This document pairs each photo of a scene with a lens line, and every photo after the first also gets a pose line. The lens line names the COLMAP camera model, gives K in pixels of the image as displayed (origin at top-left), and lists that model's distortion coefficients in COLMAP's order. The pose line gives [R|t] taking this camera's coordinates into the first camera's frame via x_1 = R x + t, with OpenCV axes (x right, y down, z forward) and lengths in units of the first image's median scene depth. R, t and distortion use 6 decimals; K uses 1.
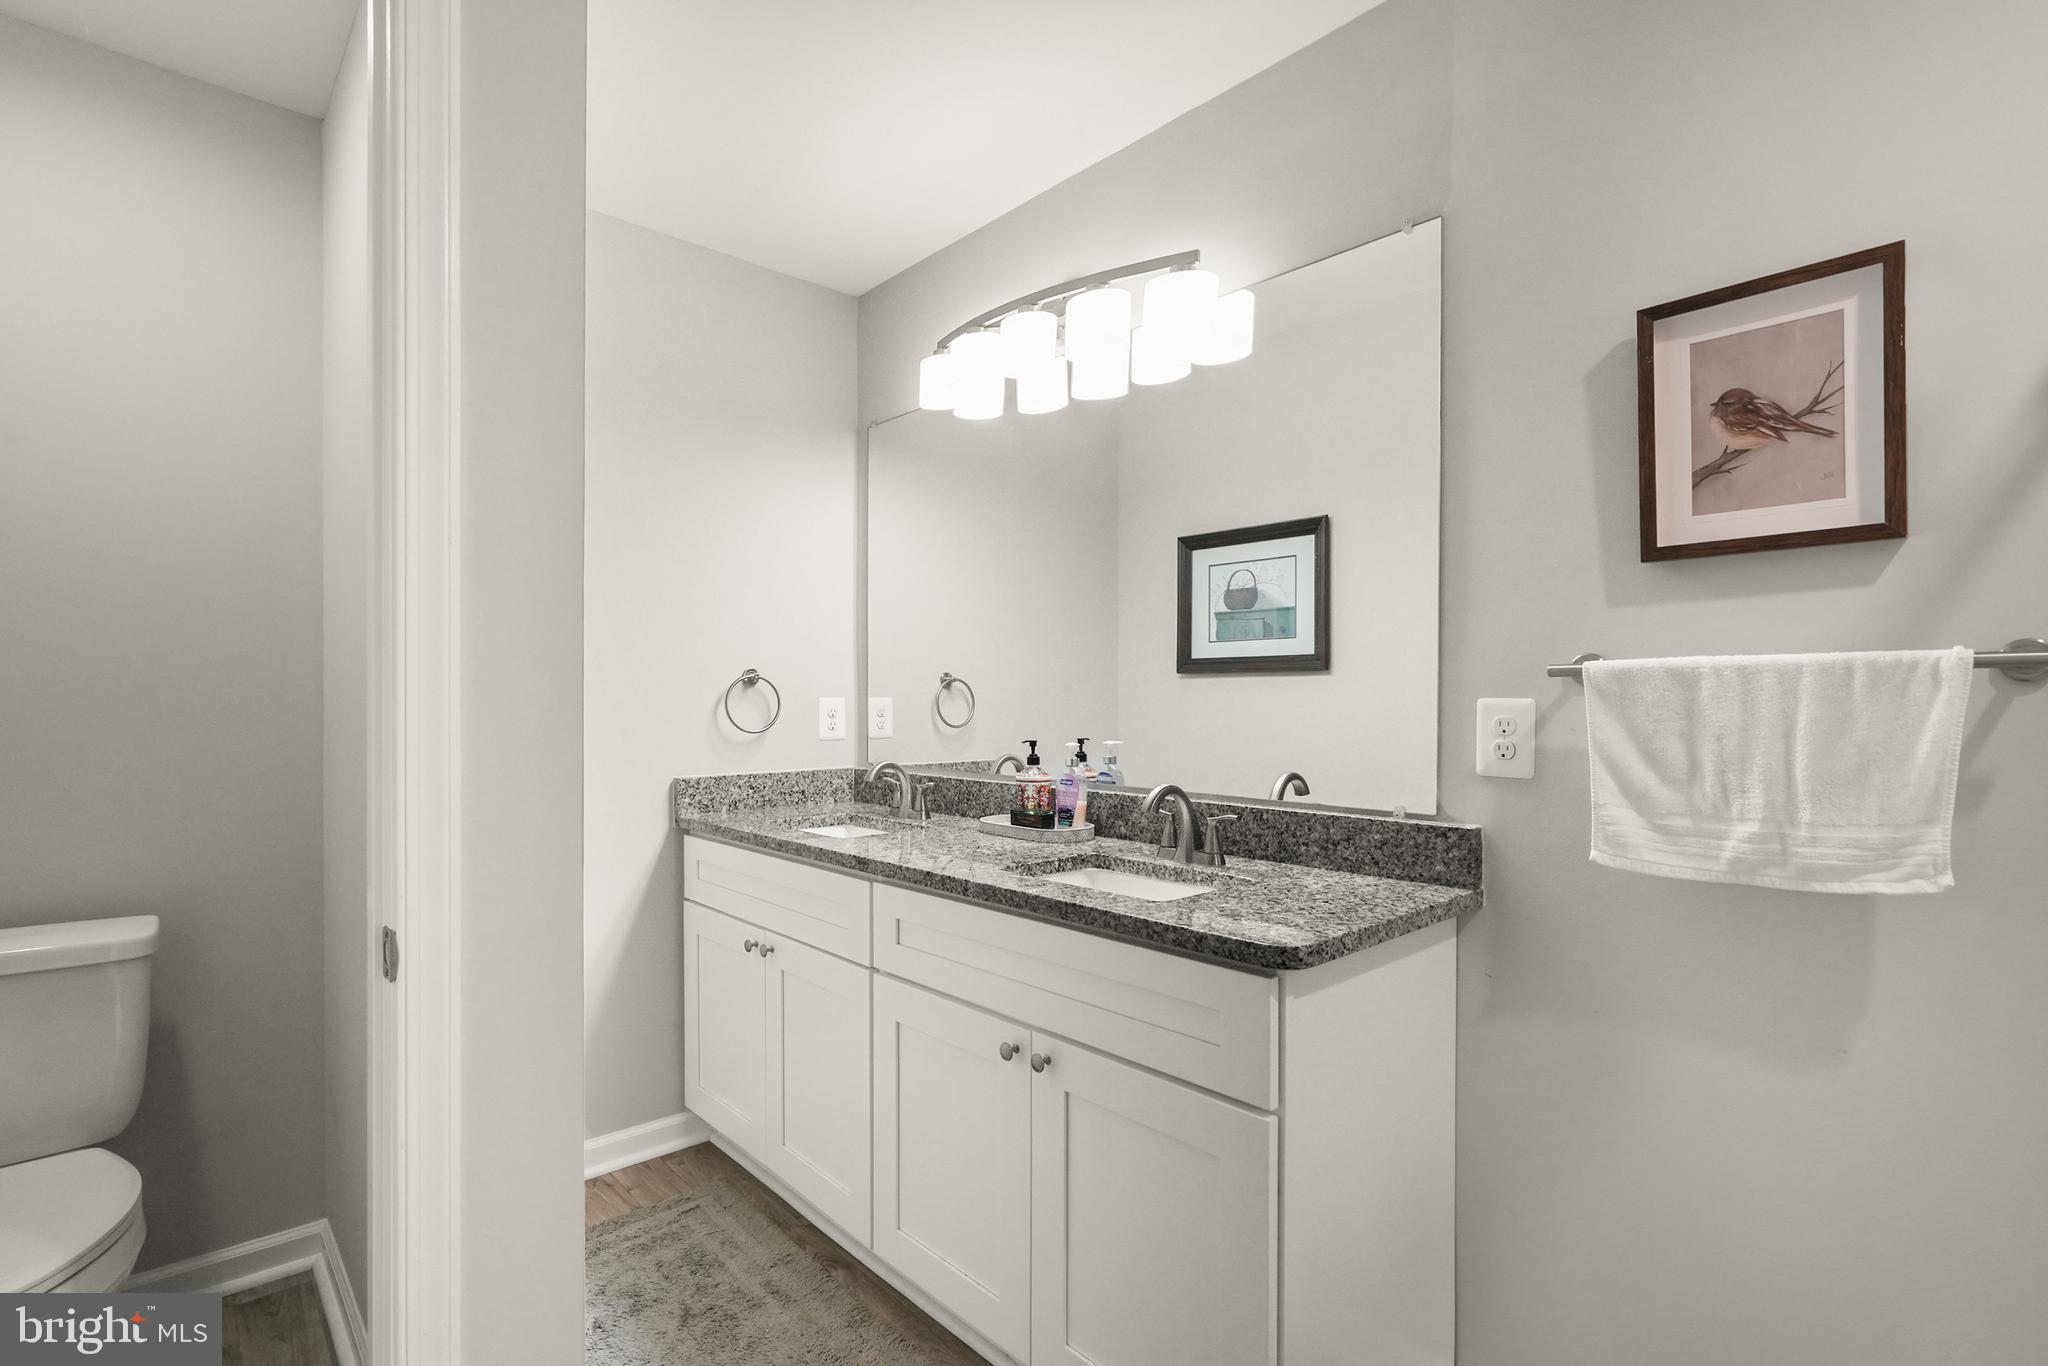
lens RADIAL K [[945.6, 0, 1019.5], [0, 945.6, 691.7], [0, 0, 1]] dist [0.000506, -0.000022]
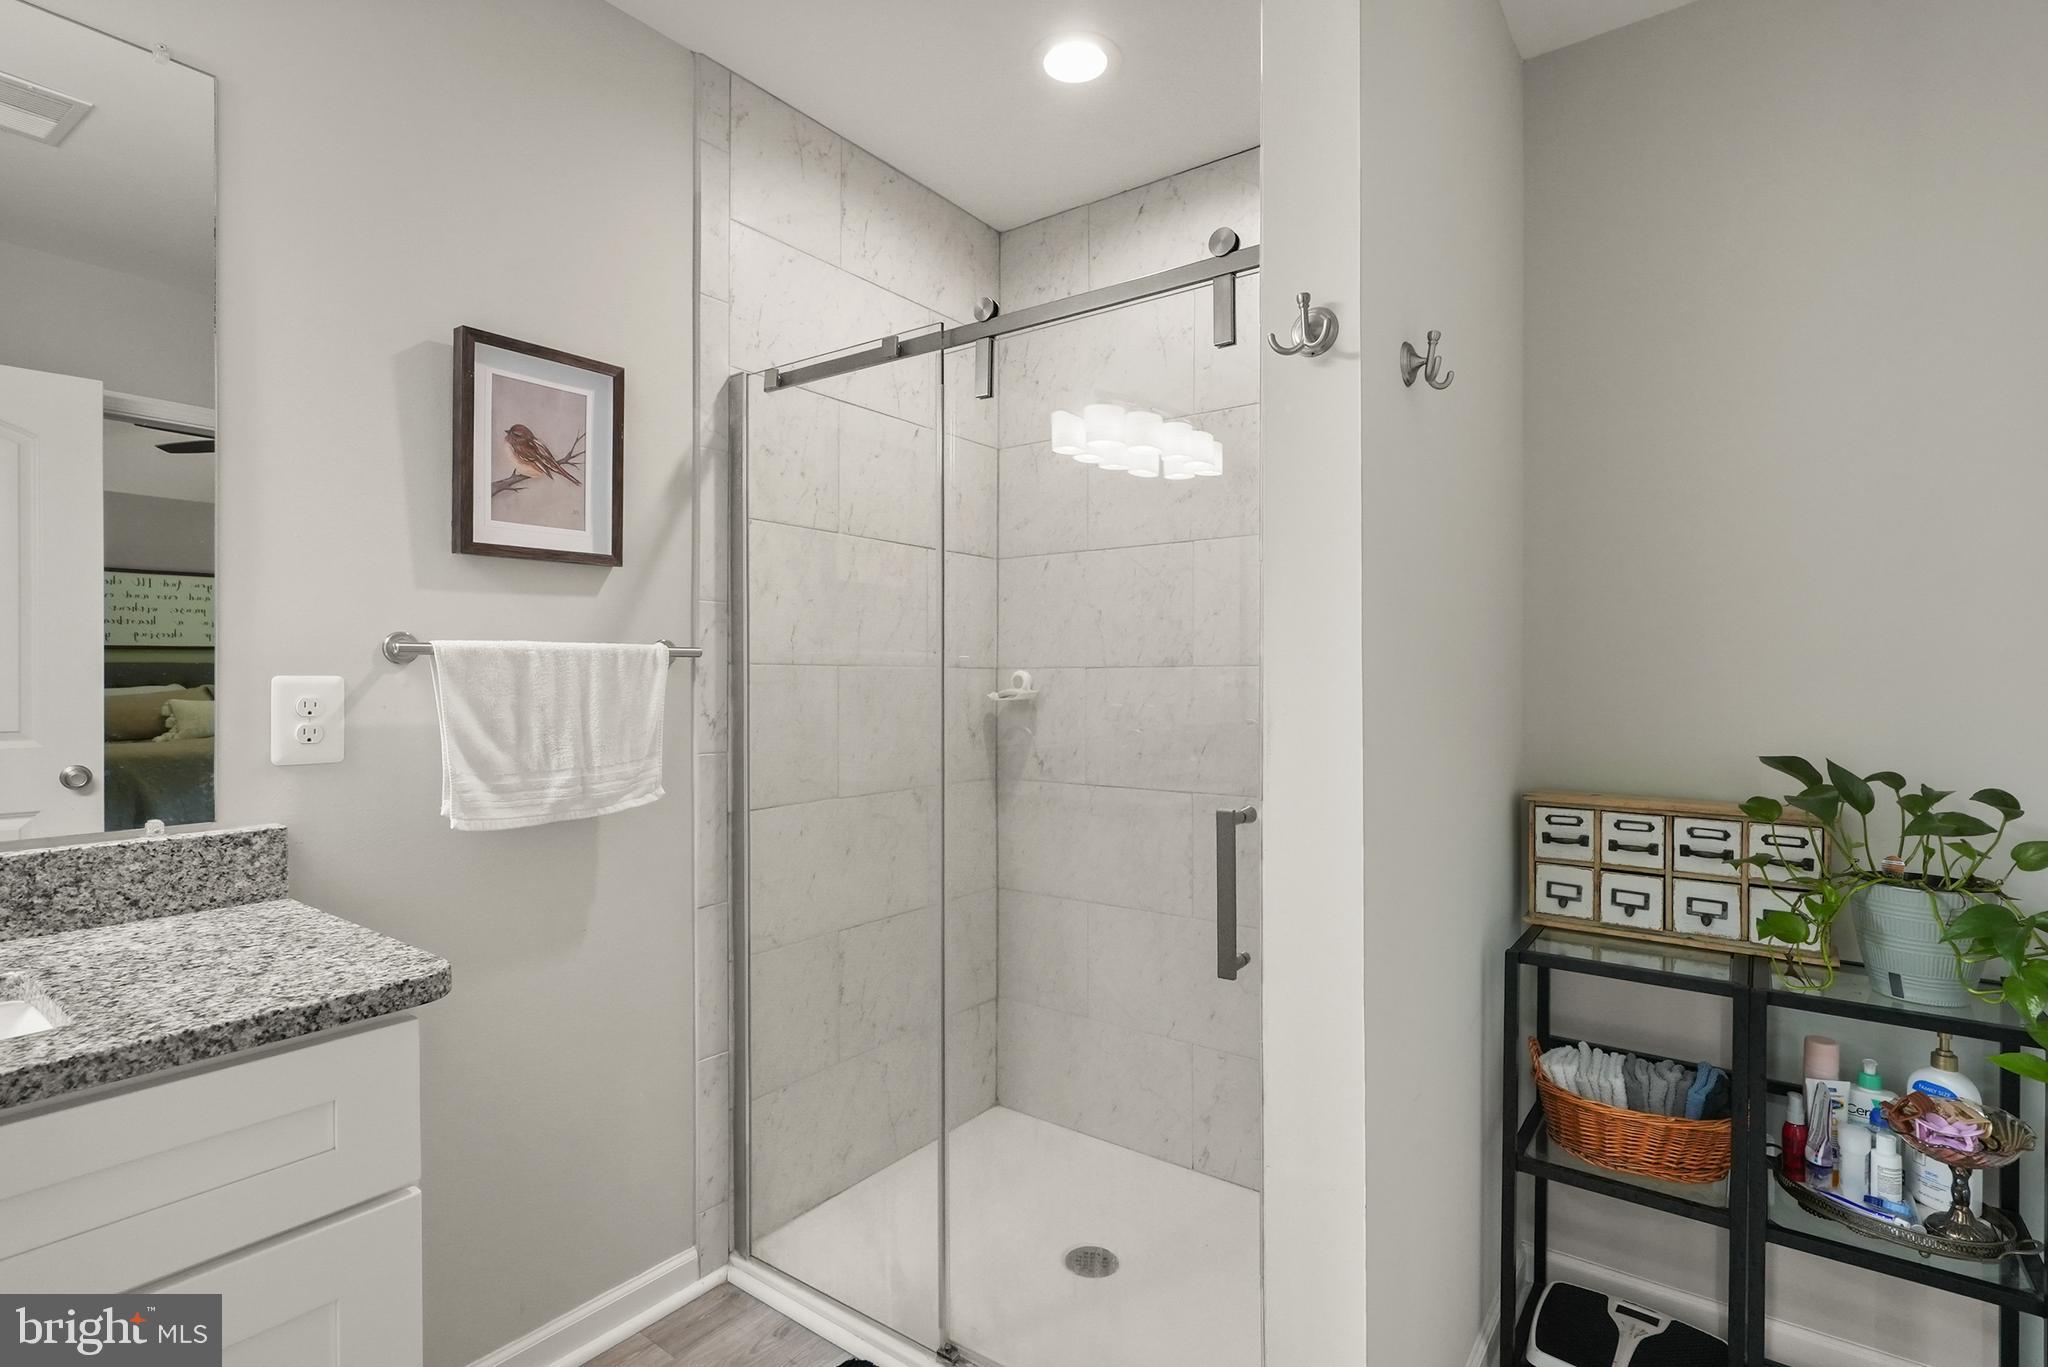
lens RADIAL K [[960.5, 0, 999.9], [0, 960.5, 678.0], [0, 0, 1]] dist [-0.018449, 0.000396]
pose [[-0.169070, 0.001730, 0.985602, -0.574123], [-0.002162, 0.999995, -0.002126, 0.010654], [-0.985602, -0.002490, -0.169066, 0.596227]]
